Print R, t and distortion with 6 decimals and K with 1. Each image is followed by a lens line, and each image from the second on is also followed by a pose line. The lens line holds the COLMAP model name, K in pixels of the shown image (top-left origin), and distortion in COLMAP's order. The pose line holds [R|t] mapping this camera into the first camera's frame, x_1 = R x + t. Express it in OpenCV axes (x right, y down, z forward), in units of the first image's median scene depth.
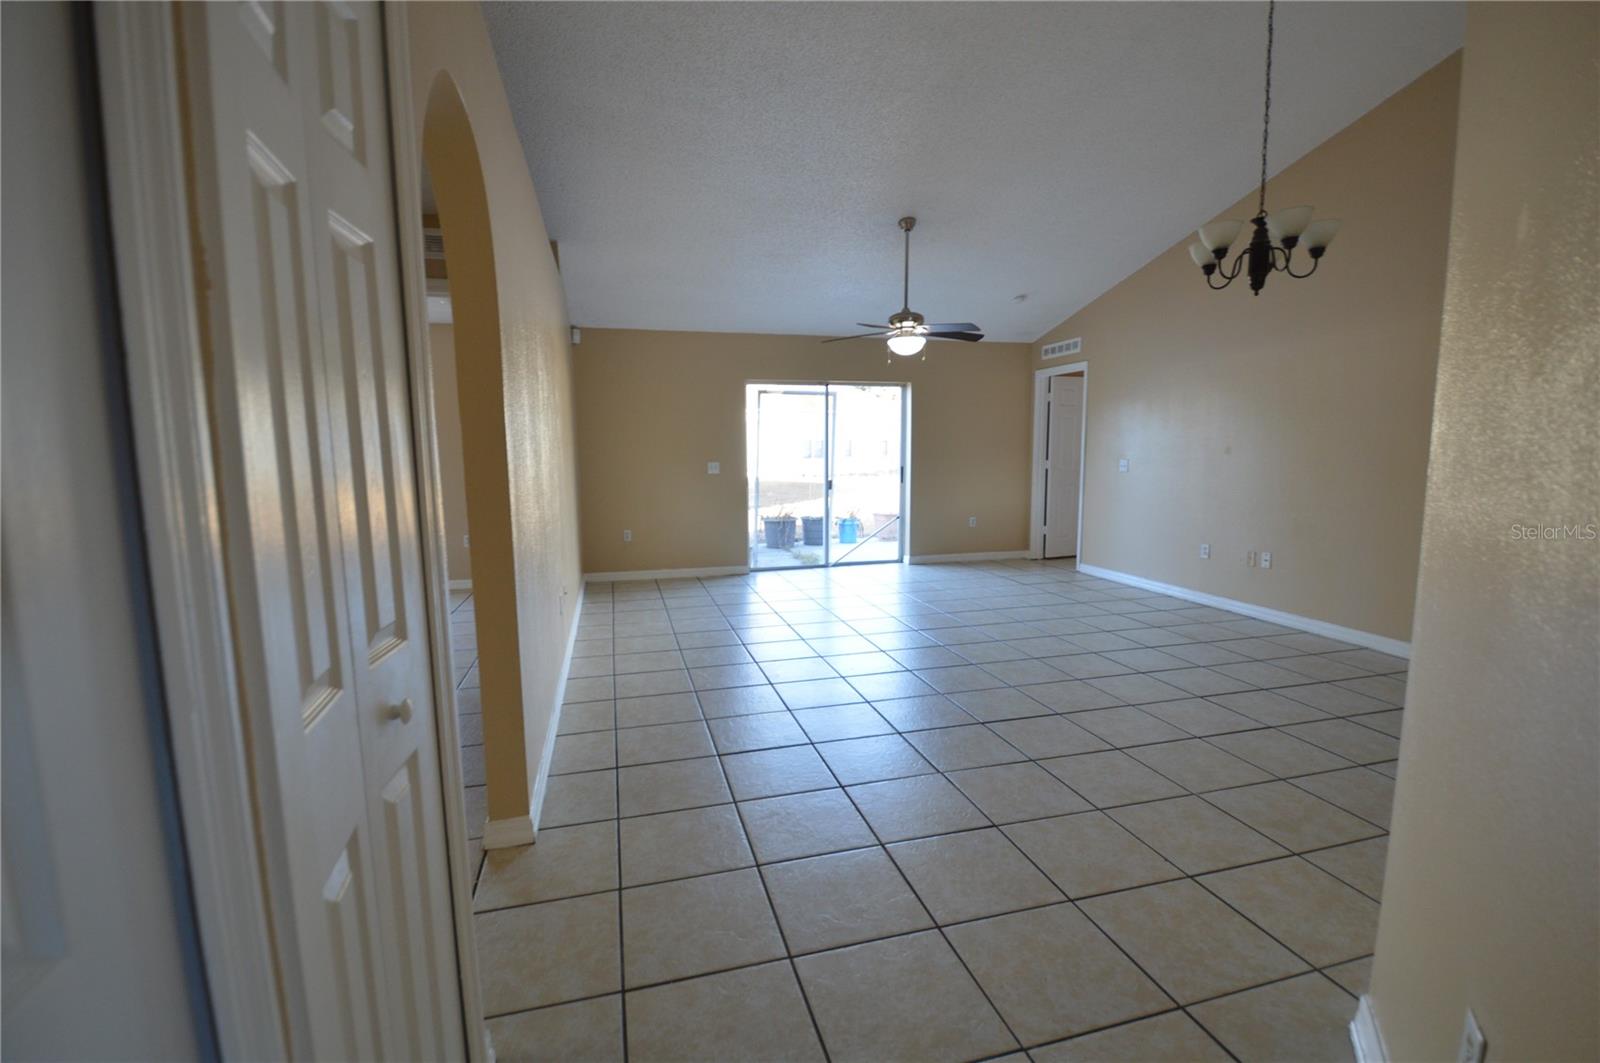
lens RADIAL K [[693.0, 0, 800.0], [0, 693.0, 531.5], [0, 0, 1]] dist [0.010920, -0.000111]
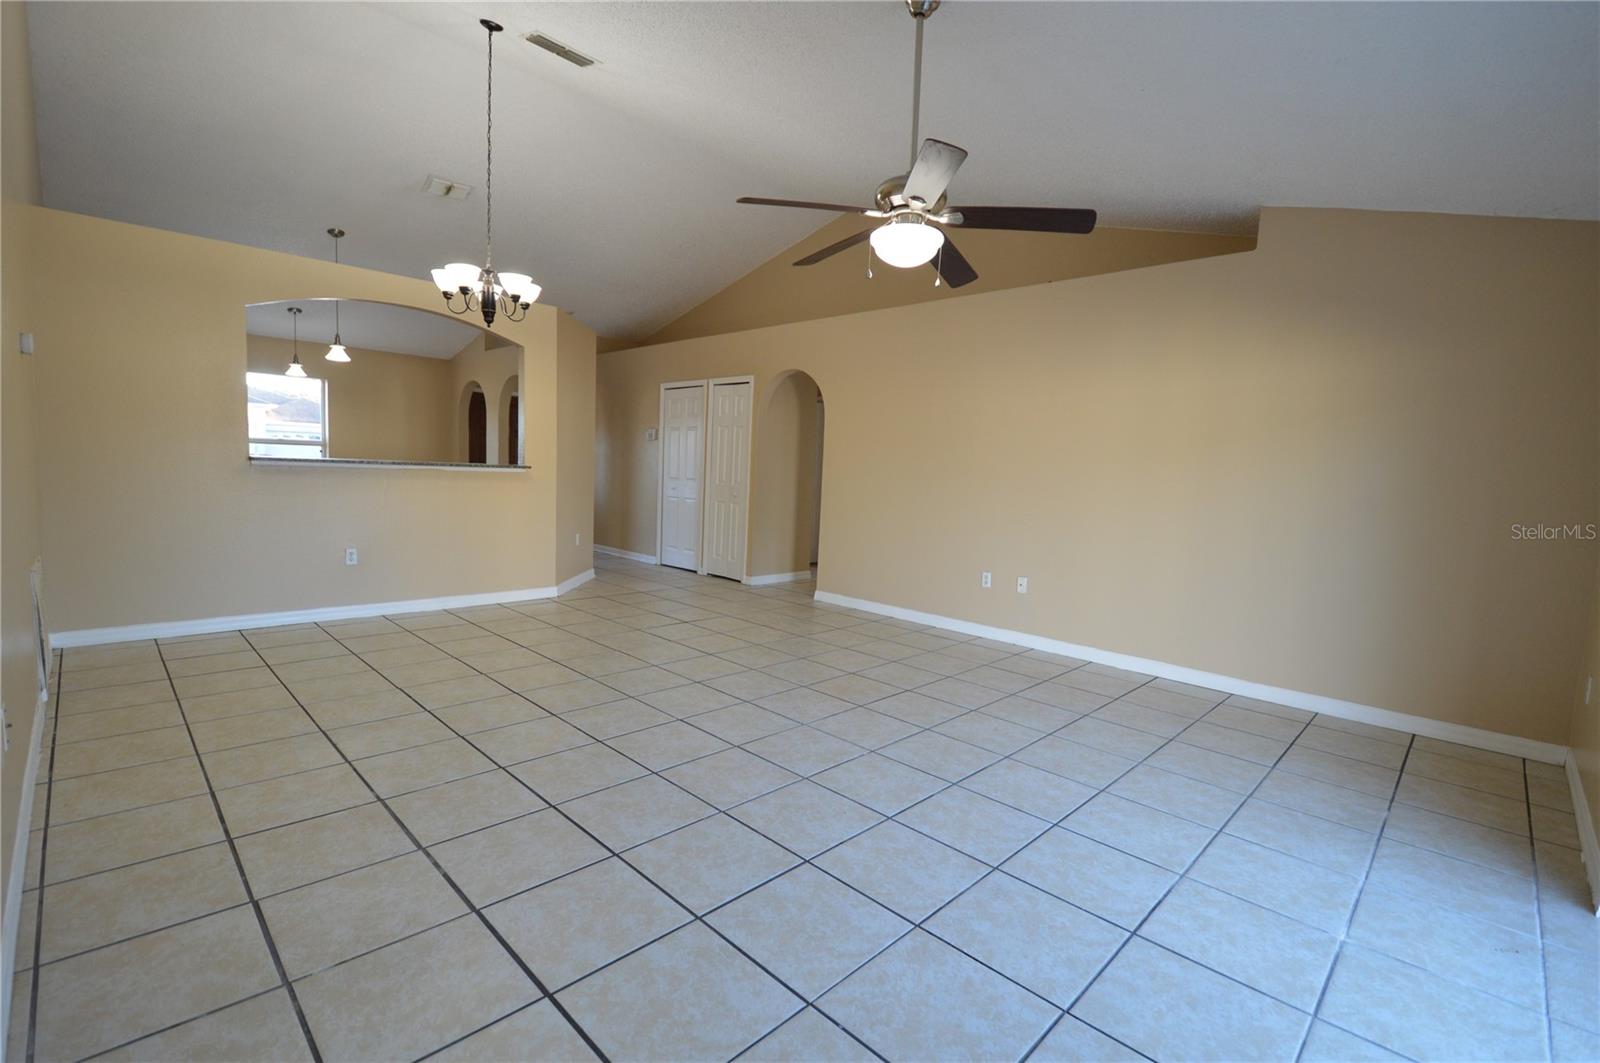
lens RADIAL K [[700.6, 0, 829.7], [0, 700.6, 523.3], [0, 0, 1]] dist [0.020935, -0.000021]
pose [[-0.847104, 0.009880, -0.531336, 0.511627], [-0.099408, 0.979233, 0.176693, -0.166292], [0.522047, 0.202496, -0.828530, 1.535577]]
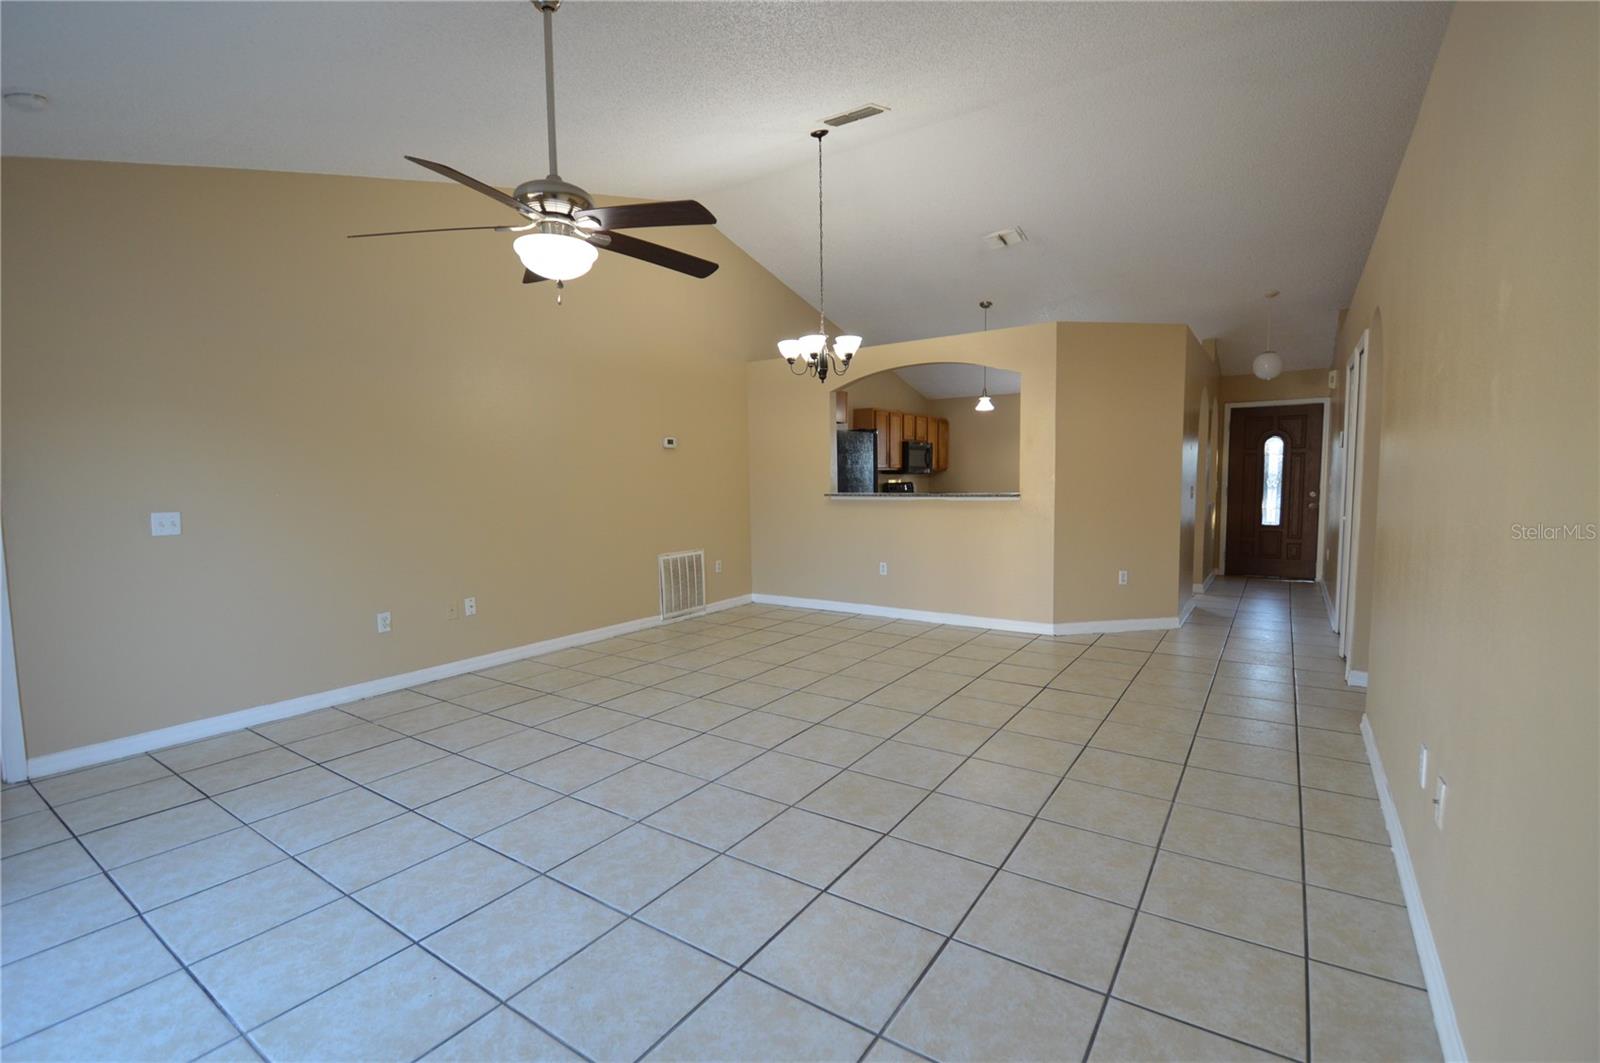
lens RADIAL K [[711.2, 0, 805.5], [0, 711.2, 541.0], [0, 0, 1]] dist [0.001306, -0.007173]
pose [[-0.660368, -0.049723, 0.749294, -0.336626], [0.109478, 0.980770, 0.161569, -0.152238], [-0.742919, 0.188726, -0.642225, 1.298506]]
